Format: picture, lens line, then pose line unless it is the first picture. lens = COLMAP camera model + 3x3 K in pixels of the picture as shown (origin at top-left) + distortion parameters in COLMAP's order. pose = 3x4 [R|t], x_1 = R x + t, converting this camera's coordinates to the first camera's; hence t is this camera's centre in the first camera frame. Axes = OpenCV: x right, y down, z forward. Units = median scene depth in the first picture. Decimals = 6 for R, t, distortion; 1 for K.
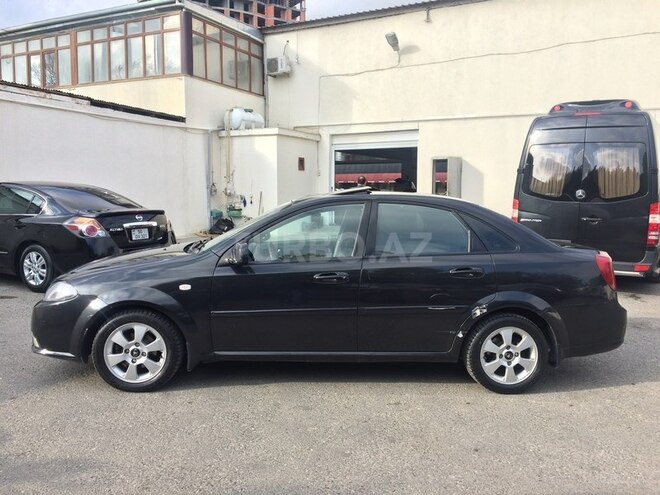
lens RADIAL K [[567.6, 0, 330.0], [0, 567.6, 247.5], [0, 0, 1]] dist [0.091137, -0.114402]
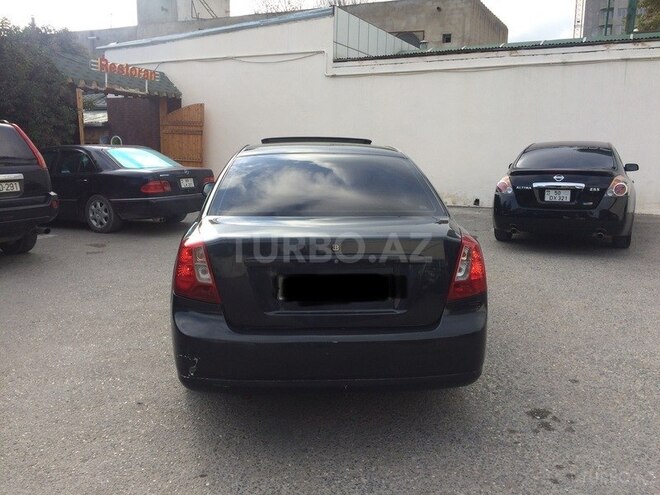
lens RADIAL K [[567.6, 0, 330.0], [0, 567.6, 247.5], [0, 0, 1]] dist [0.091137, -0.114402]
pose [[-0.003795, 0.159079, -0.987259, 0.294638], [-0.108280, 0.981396, 0.158550, -0.023752], [0.994113, 0.107502, 0.013501, 0.307372]]
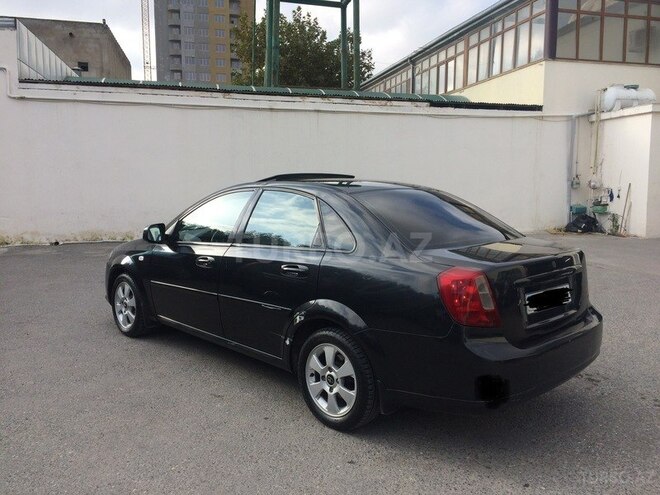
lens RADIAL K [[567.6, 0, 330.0], [0, 567.6, 247.5], [0, 0, 1]] dist [0.091137, -0.114402]
pose [[0.654816, 0.073839, -0.752173, 0.234323], [-0.068839, 0.996906, 0.037935, -0.006999], [0.752647, 0.026939, 0.657873, 0.121963]]
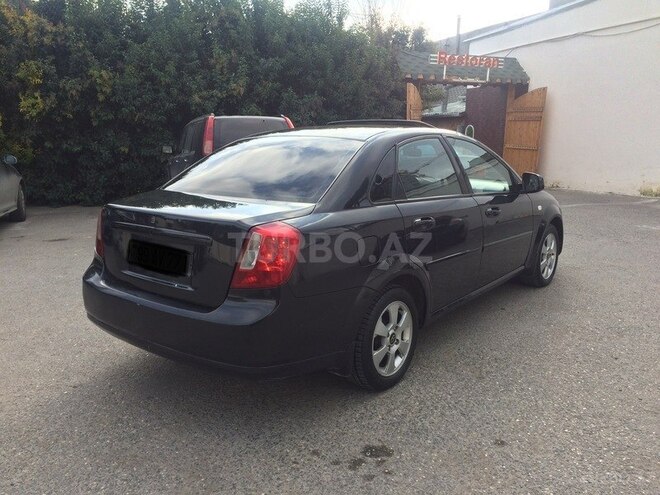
lens RADIAL K [[567.6, 0, 330.0], [0, 567.6, 247.5], [0, 0, 1]] dist [0.091137, -0.114402]
pose [[-0.679642, 0.128805, -0.722147, 0.228876], [-0.082948, 0.964654, 0.250125, -0.039507], [0.728839, 0.229896, -0.644935, 0.466469]]
